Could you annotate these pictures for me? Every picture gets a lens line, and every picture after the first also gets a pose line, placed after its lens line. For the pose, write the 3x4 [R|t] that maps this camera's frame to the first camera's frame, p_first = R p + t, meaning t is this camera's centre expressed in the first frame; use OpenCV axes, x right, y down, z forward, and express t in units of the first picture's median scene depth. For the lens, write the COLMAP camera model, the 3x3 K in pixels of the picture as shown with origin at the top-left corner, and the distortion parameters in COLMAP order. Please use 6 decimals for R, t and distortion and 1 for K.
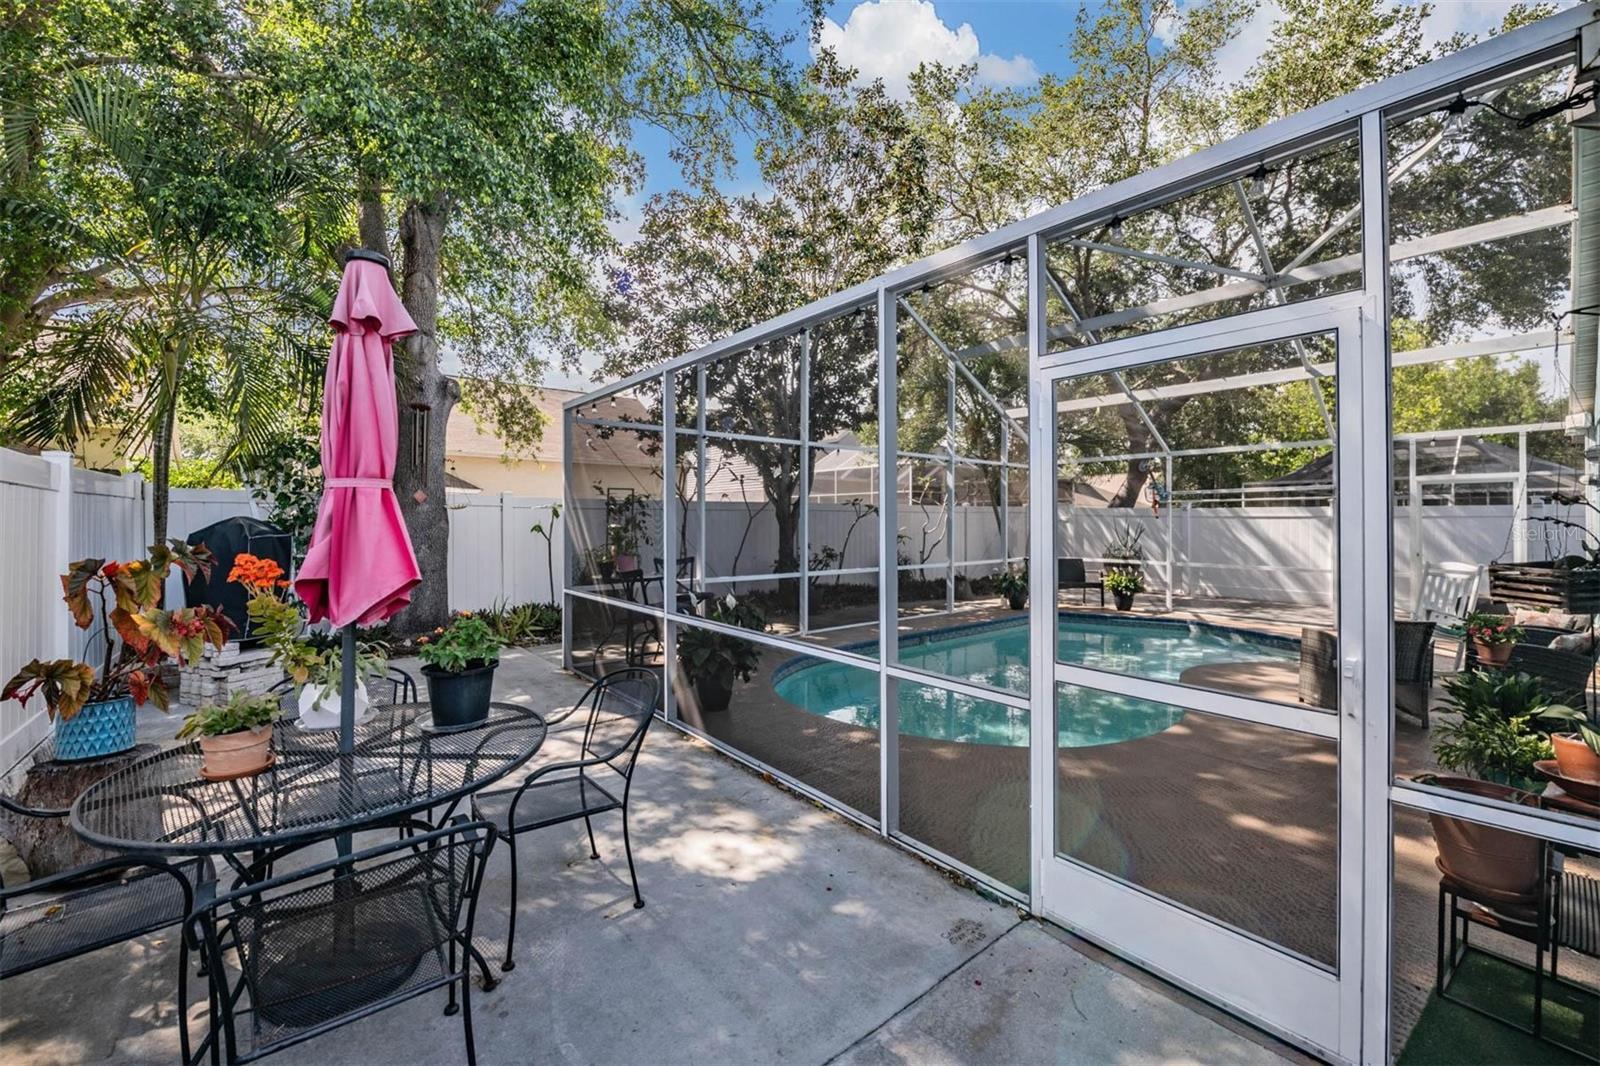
lens RADIAL K [[626.7, 0, 800.7], [0, 626.7, 527.0], [0, 0, 1]] dist [-0.014731, -0.000146]
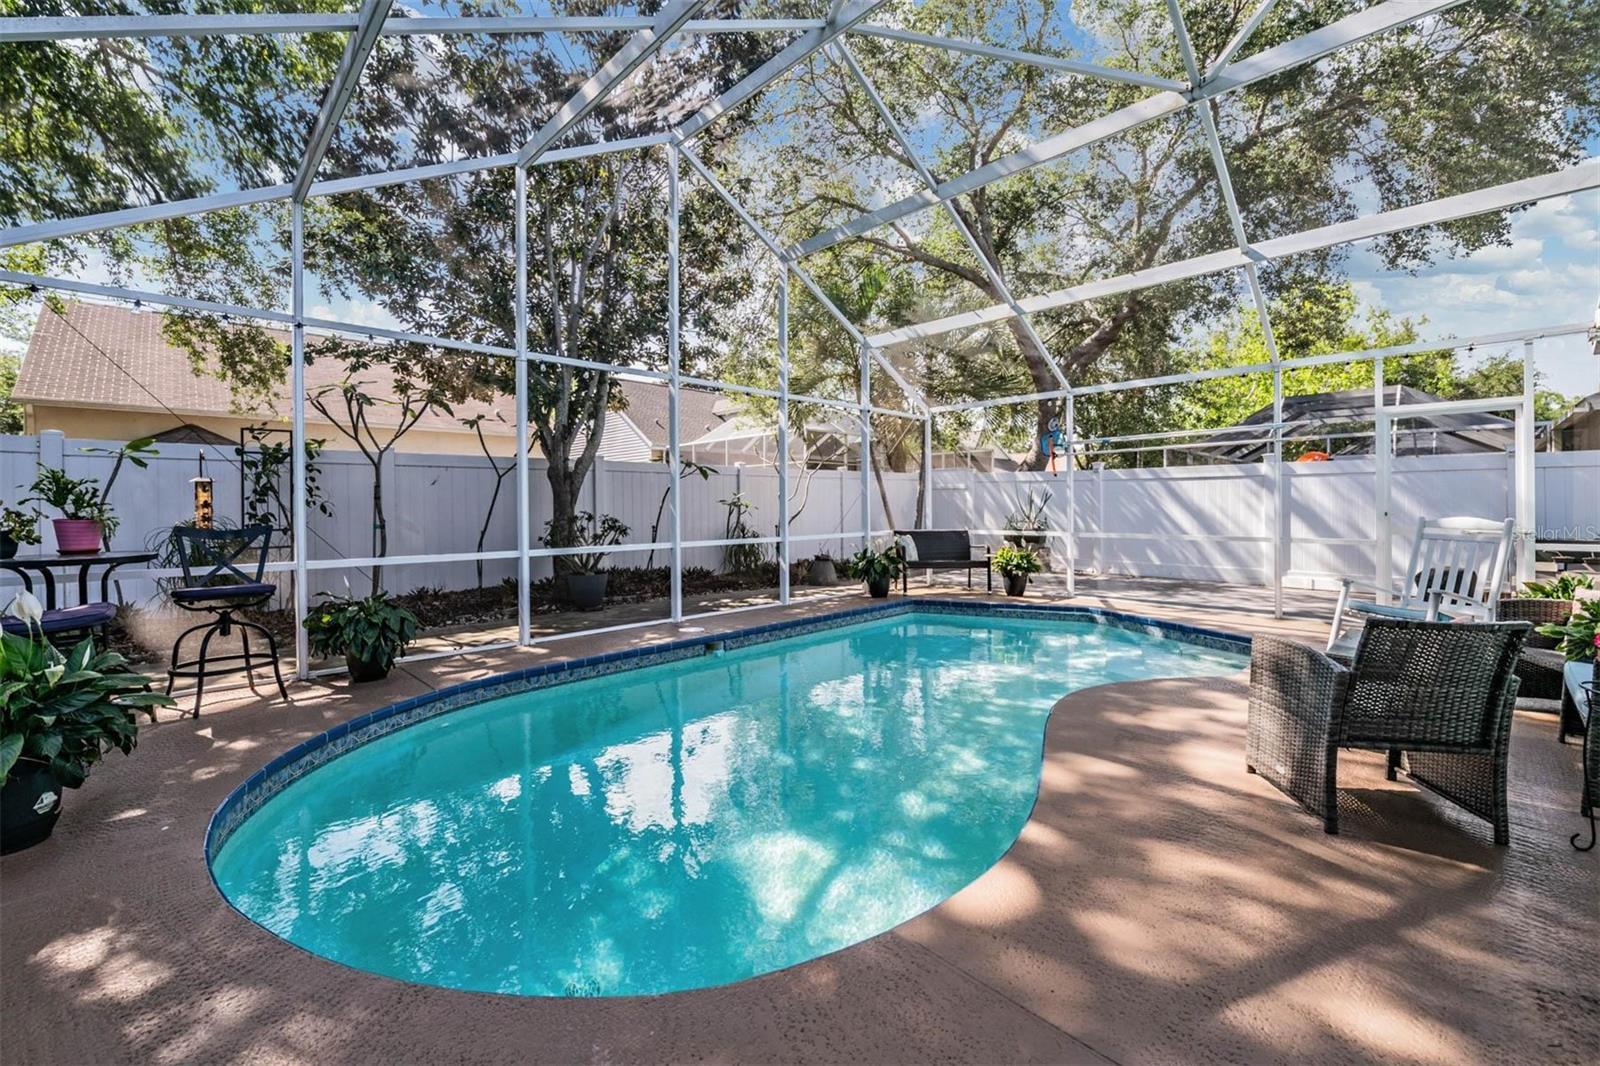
lens RADIAL K [[647.7, 0, 796.9], [0, 647.7, 508.2], [0, 0, 1]] dist [-0.000034, -0.000266]
pose [[0.995752, -0.008694, 0.091669, 0.175802], [0.009058, 0.999953, -0.003563, 0.025770], [-0.091633, 0.004378, 0.995783, 0.227837]]
